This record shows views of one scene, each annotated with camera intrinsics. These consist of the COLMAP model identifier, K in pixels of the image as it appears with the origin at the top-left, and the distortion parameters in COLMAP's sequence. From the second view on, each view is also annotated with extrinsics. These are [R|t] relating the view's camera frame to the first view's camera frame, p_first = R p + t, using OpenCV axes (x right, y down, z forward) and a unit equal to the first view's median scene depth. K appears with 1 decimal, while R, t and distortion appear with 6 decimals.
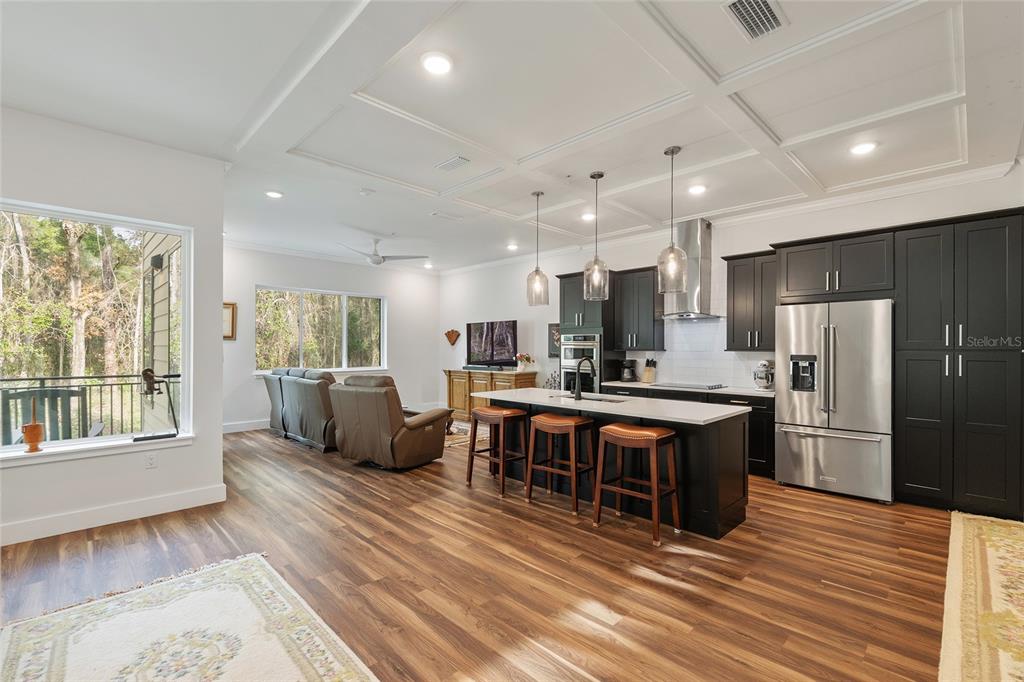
lens RADIAL K [[450.7, 0, 509.9], [0, 450.7, 348.5], [0, 0, 1]] dist [-0.006120, -0.000931]
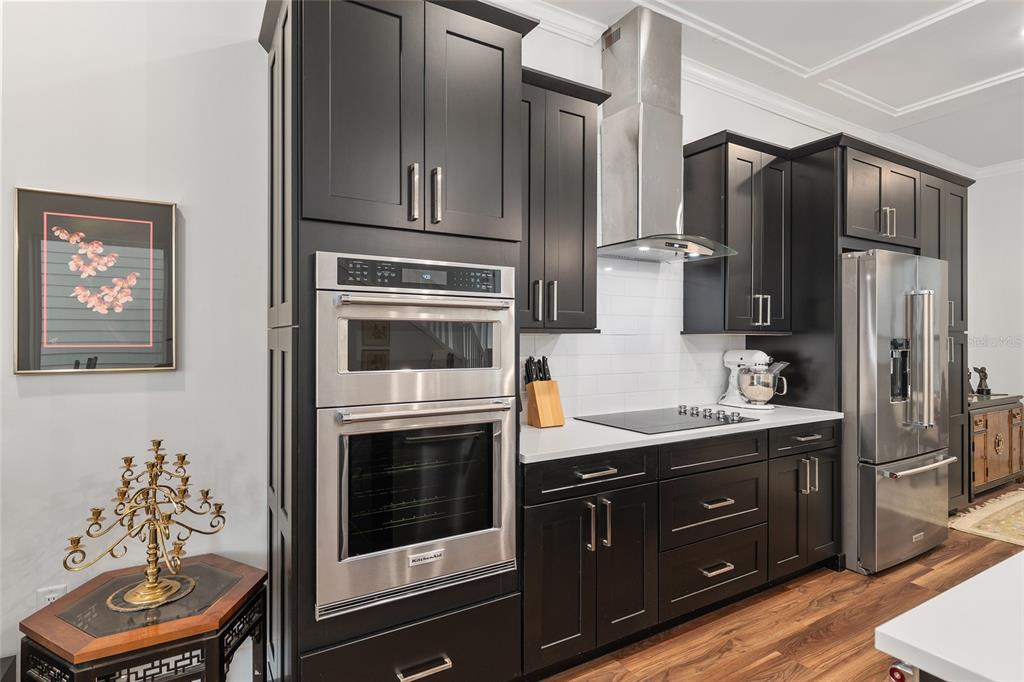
lens RADIAL K [[543.8, 0, 513.0], [0, 543.8, 339.1], [0, 0, 1]] dist [-0.010306, 0.000508]
pose [[0.239449, -0.004217, 0.970900, -0.116392], [0.002074, 0.999991, 0.003831, 0.008759], [-0.970907, 0.001097, 0.239455, 1.021880]]
